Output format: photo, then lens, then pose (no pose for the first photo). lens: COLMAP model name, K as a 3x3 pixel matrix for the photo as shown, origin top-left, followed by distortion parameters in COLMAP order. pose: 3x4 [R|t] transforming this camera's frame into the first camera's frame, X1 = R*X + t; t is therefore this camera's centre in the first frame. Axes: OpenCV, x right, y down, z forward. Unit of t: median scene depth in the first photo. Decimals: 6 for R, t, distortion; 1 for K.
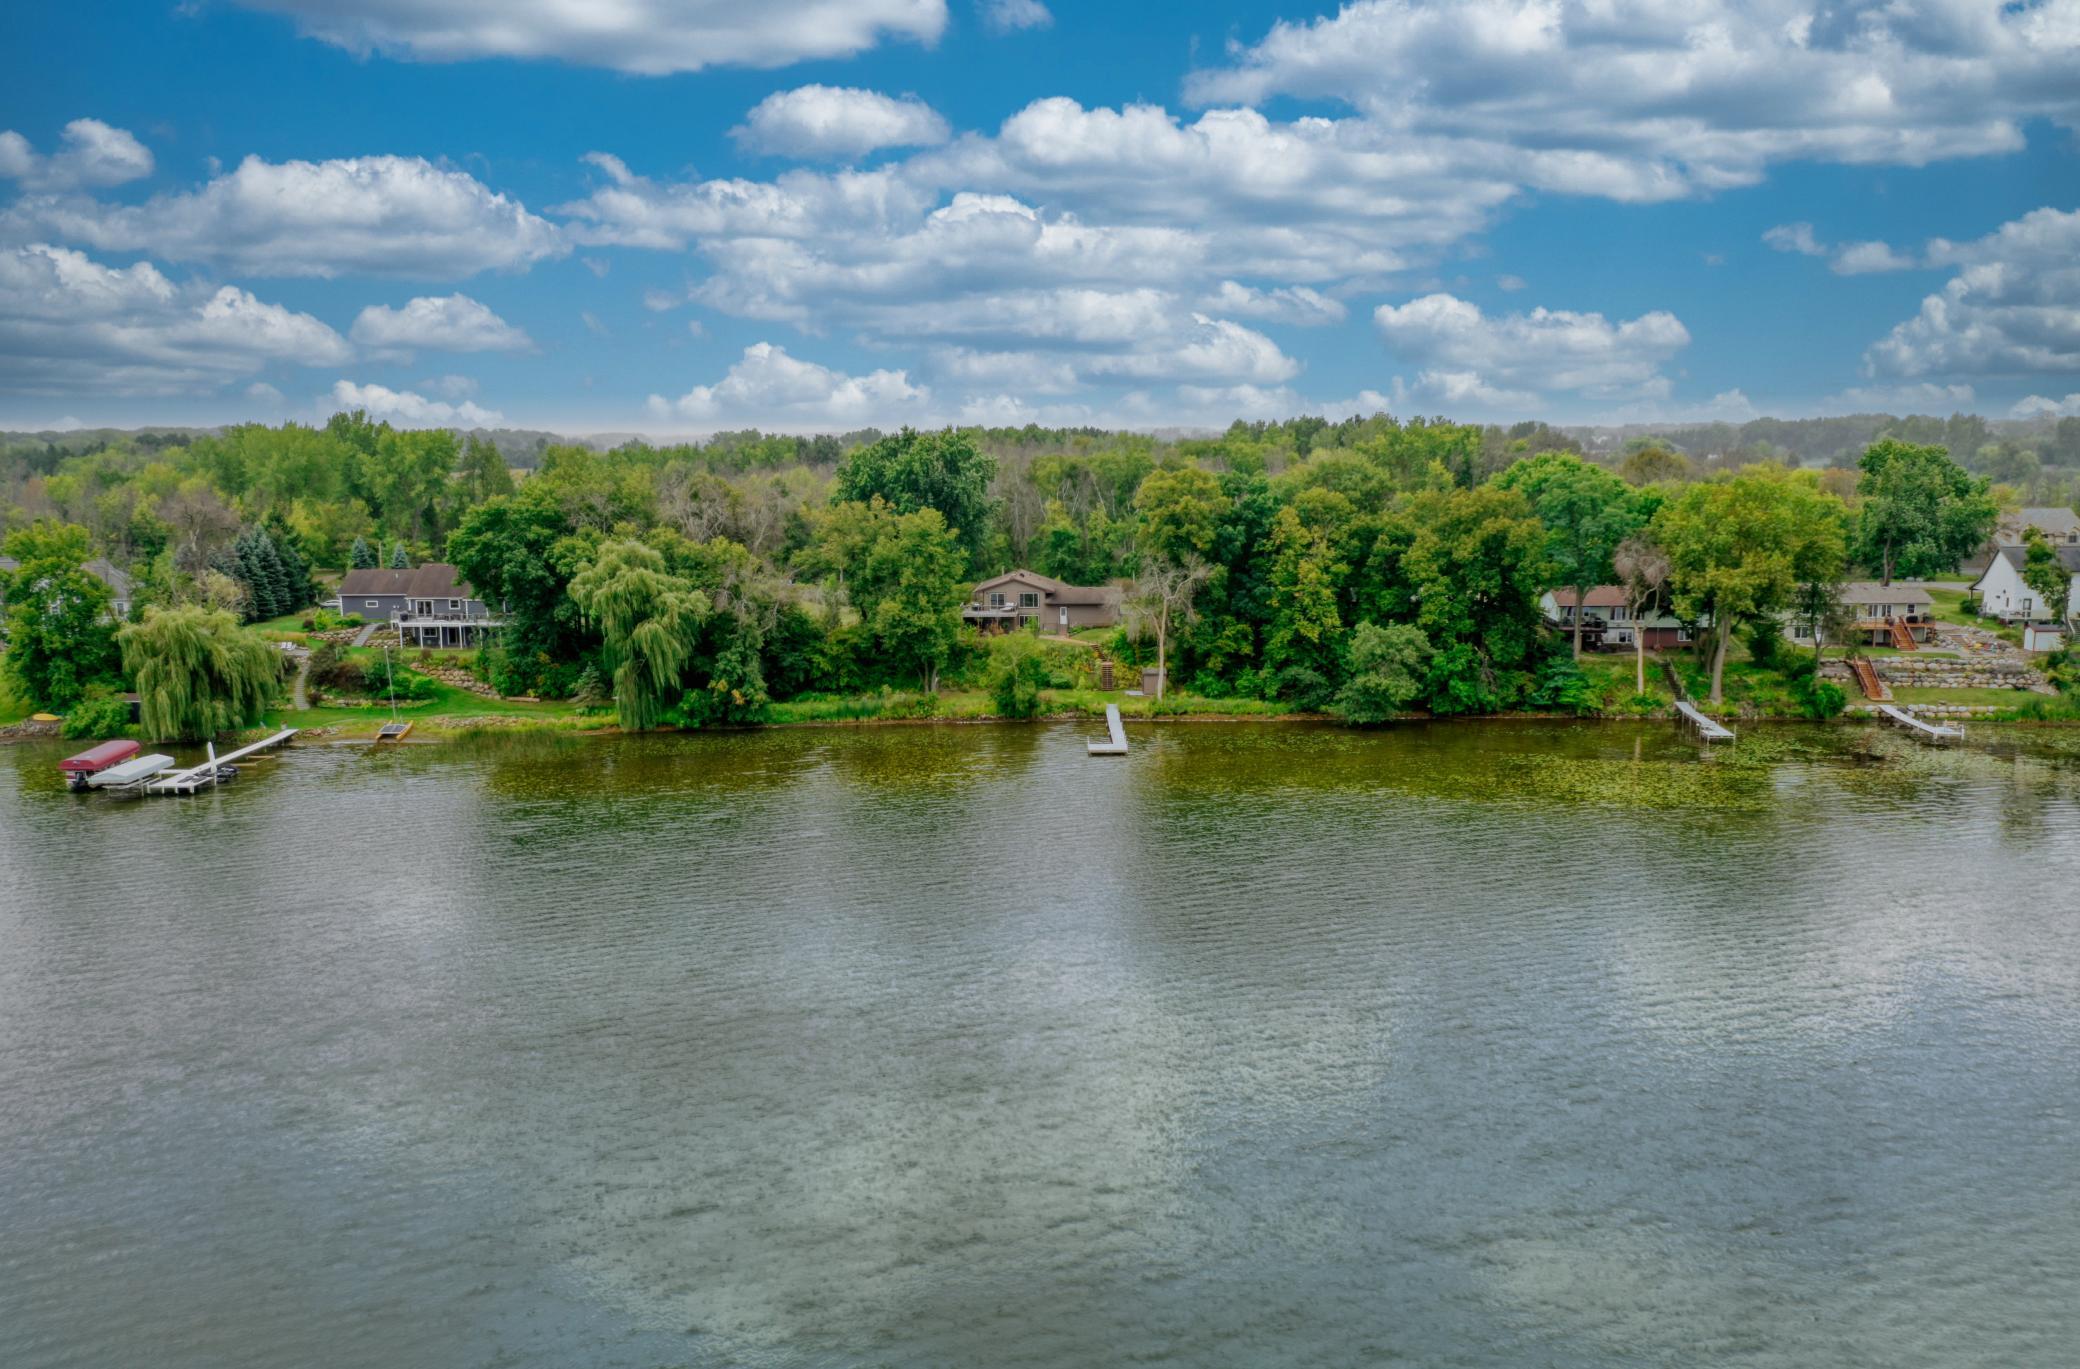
lens RADIAL K [[1655.1, 0, 1040.0], [0, 1655.1, 684.5], [0, 0, 1]] dist [-0.006827, -0.001718]
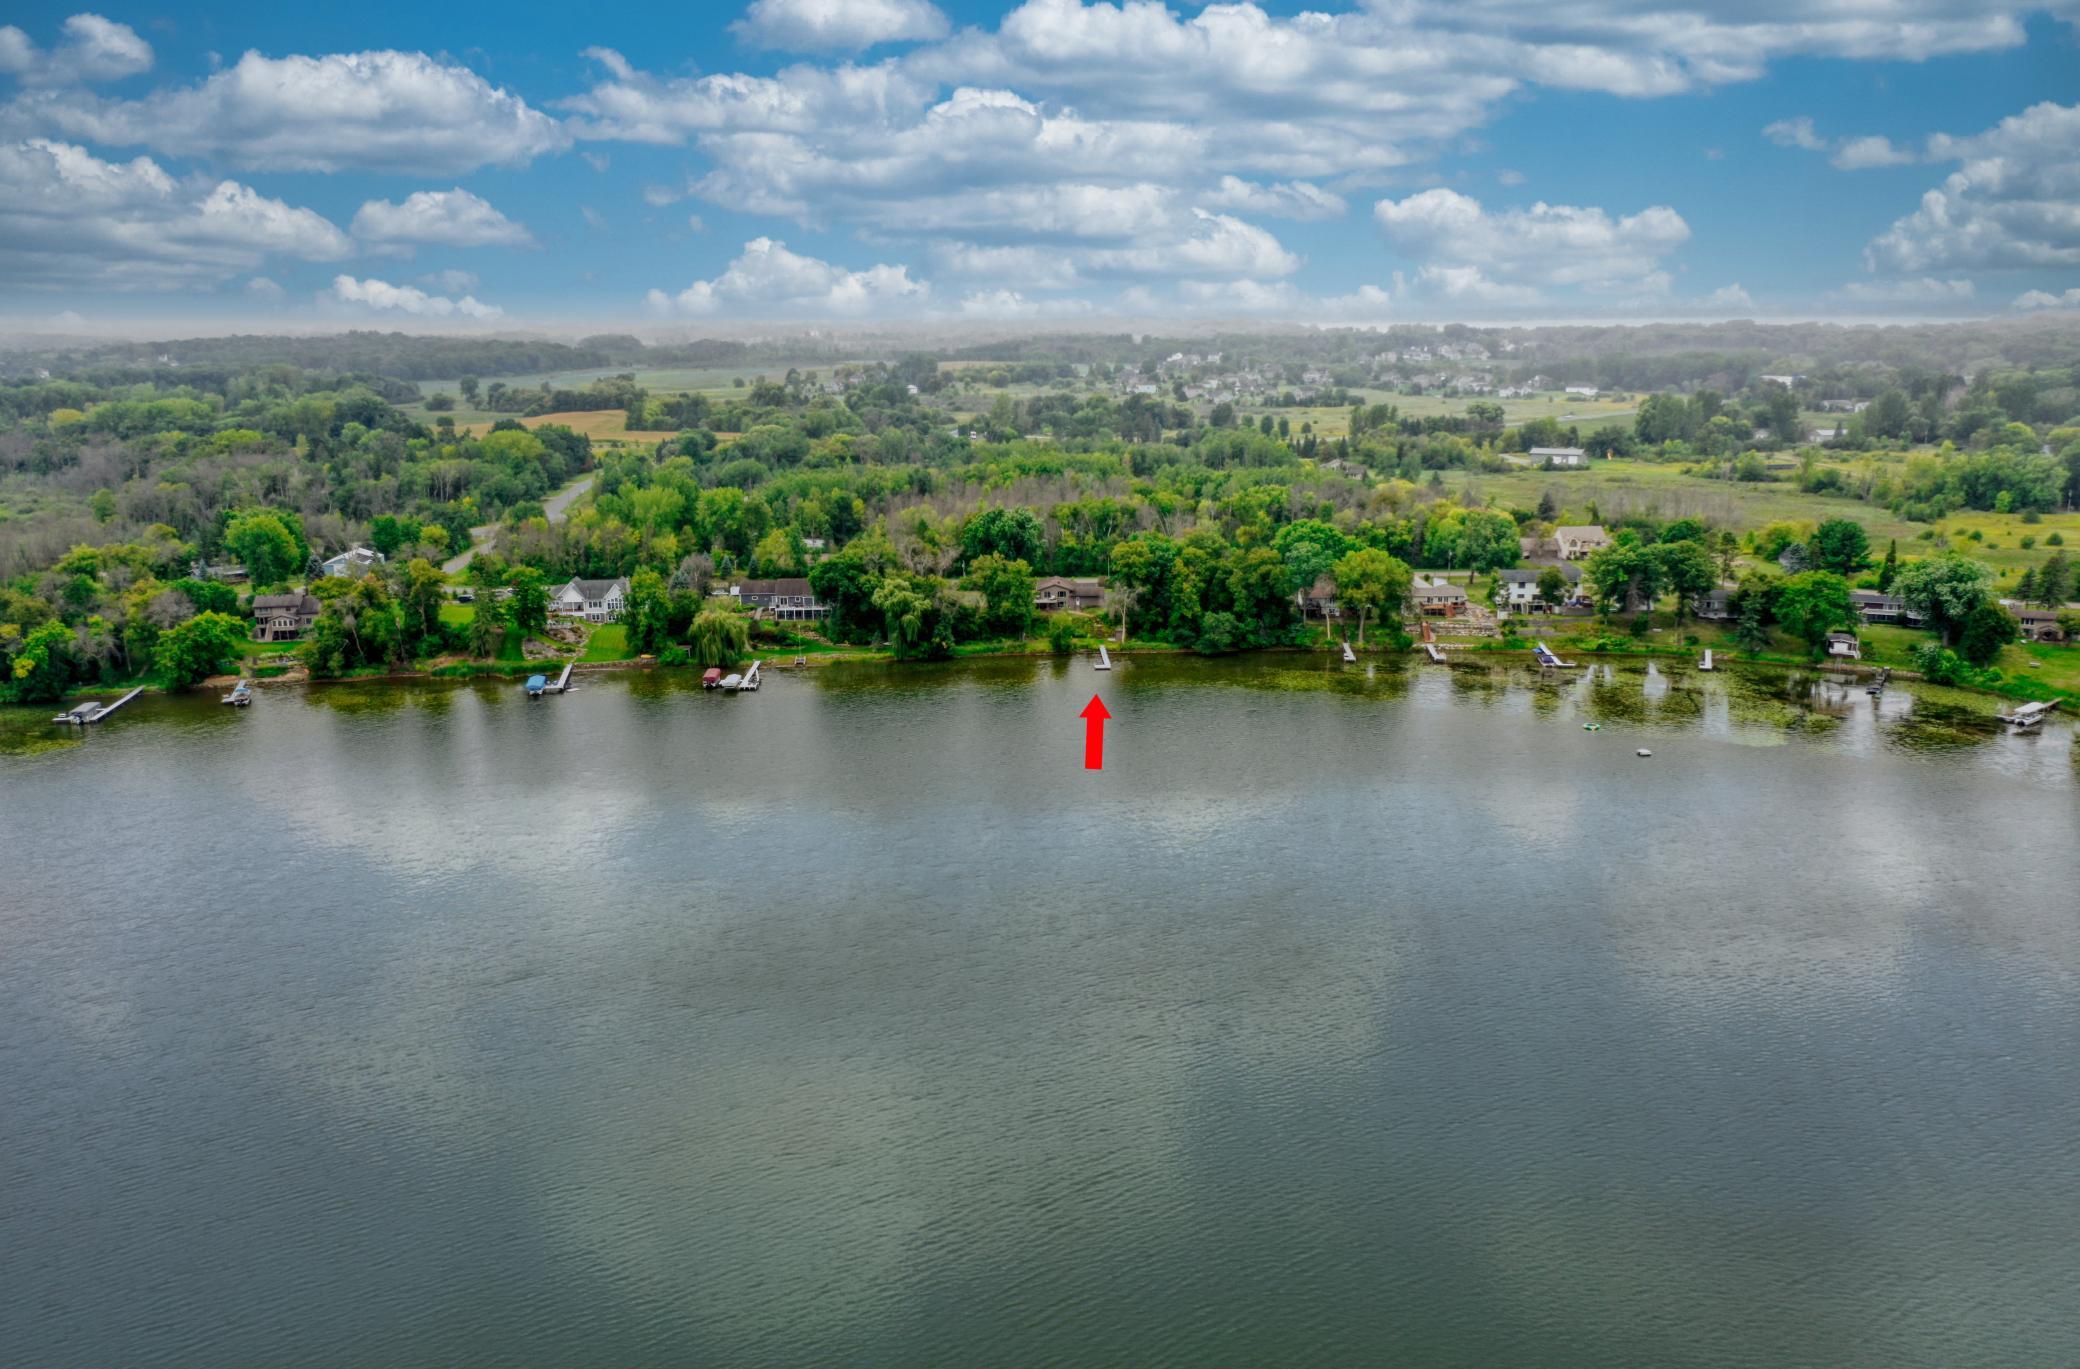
lens RADIAL K [[1655.1, 0, 1040.0], [0, 1655.1, 684.5], [0, 0, 1]] dist [-0.006827, -0.001718]
pose [[0.999576, -0.009554, 0.027491, -0.107461], [0.007410, 0.996999, 0.077061, -0.112402], [-0.028145, -0.076824, 0.996647, -1.304518]]
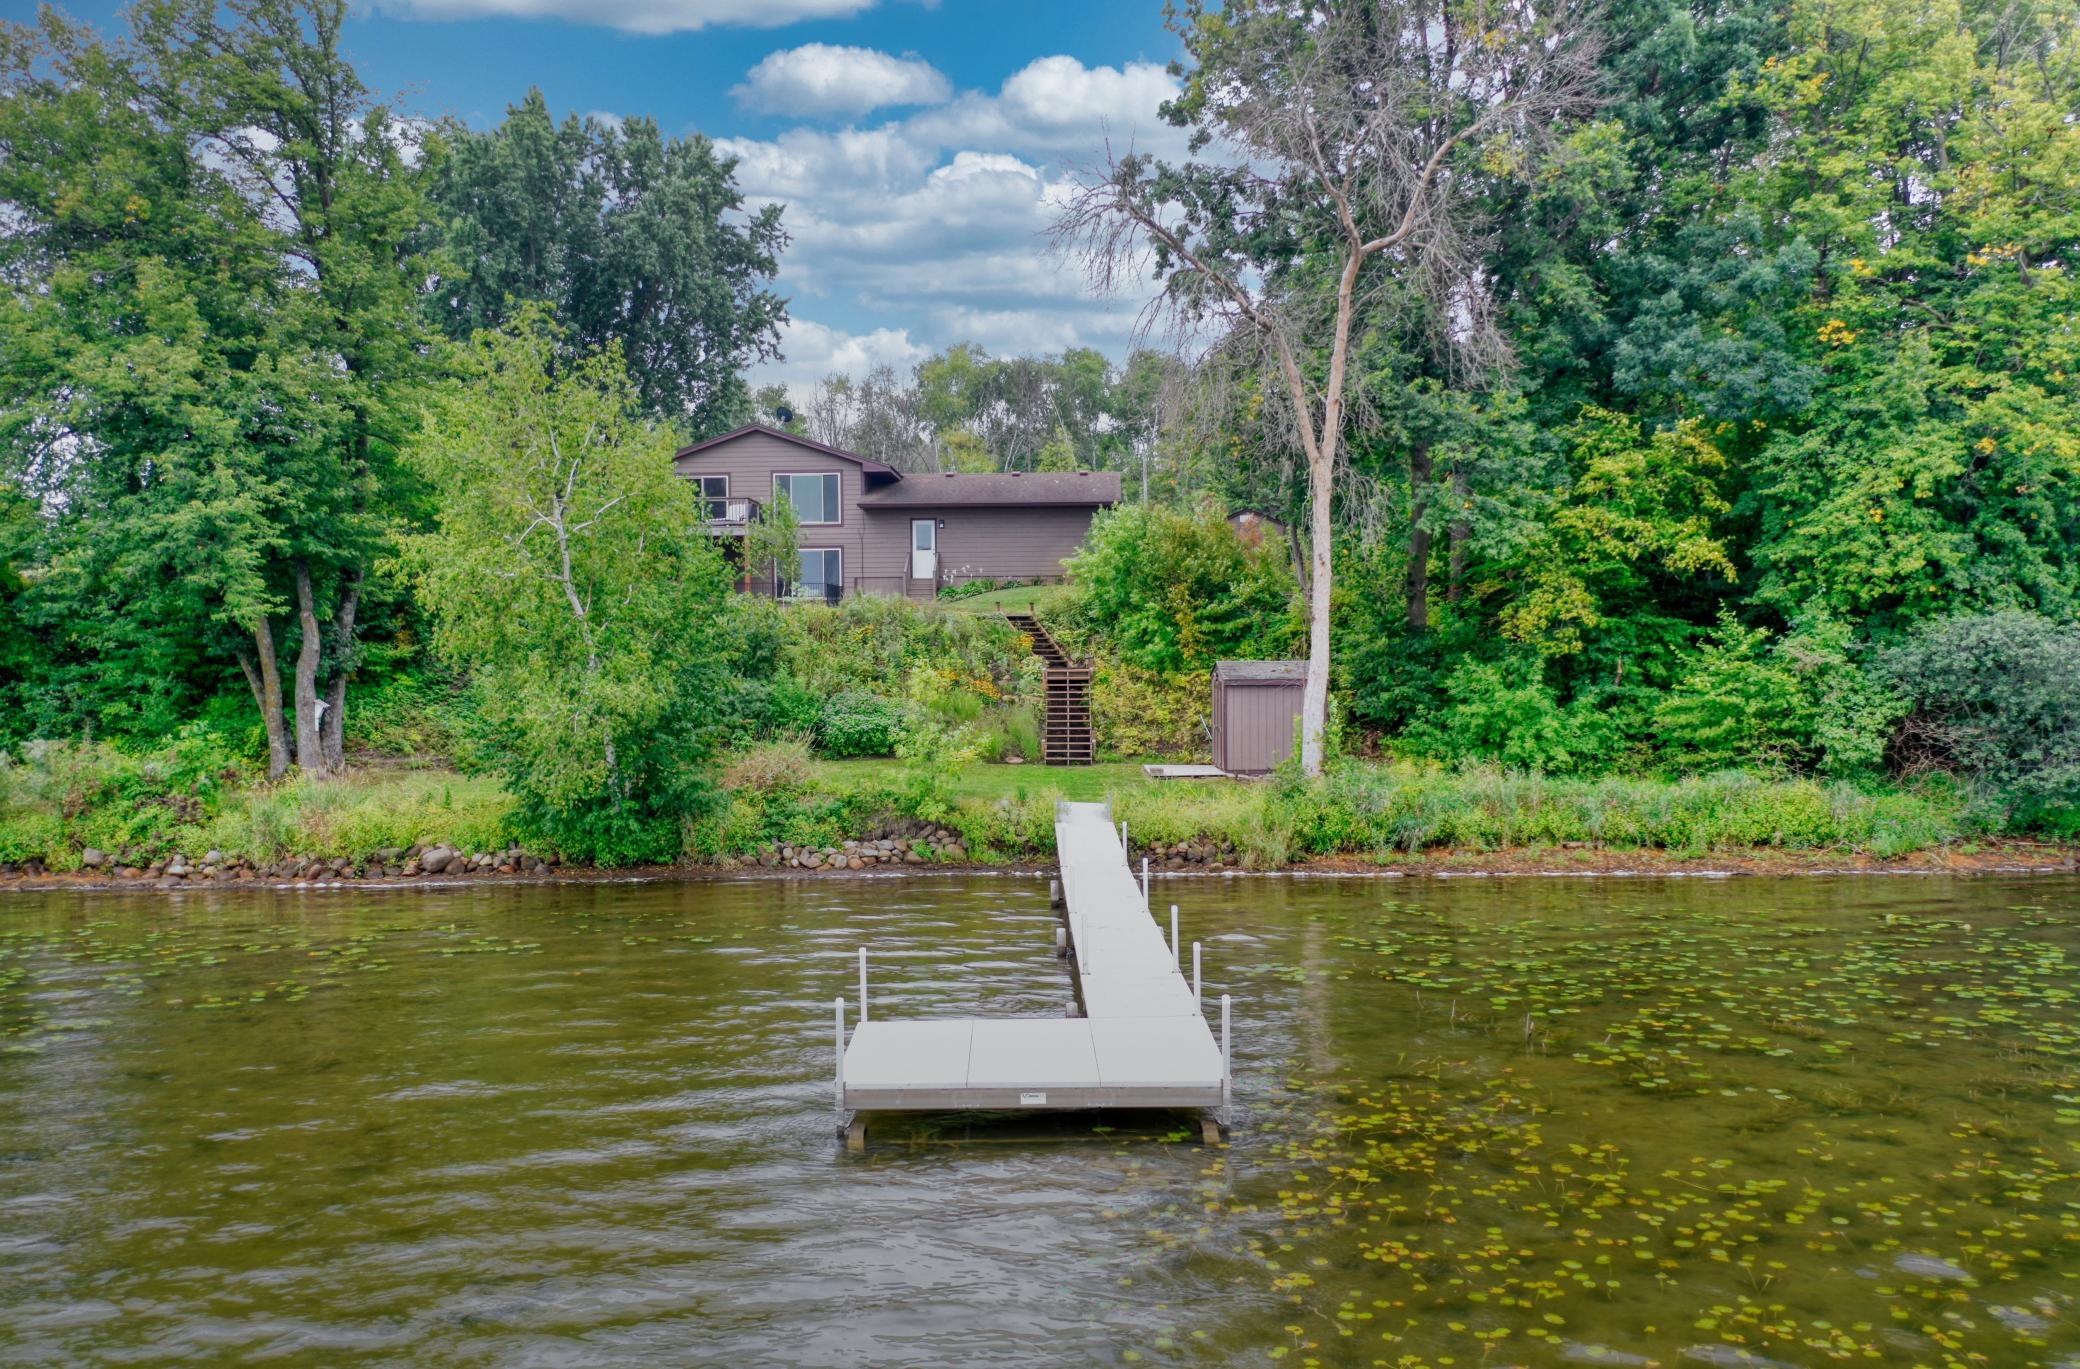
lens RADIAL K [[1655.1, 0, 1040.0], [0, 1655.1, 684.5], [0, 0, 1]] dist [-0.006827, -0.001718]
pose [[0.999976, -0.003292, 0.006122, 0.036902], [0.004118, 0.990097, -0.140322, 0.026522], [-0.005599, 0.140344, 0.990087, 0.797675]]
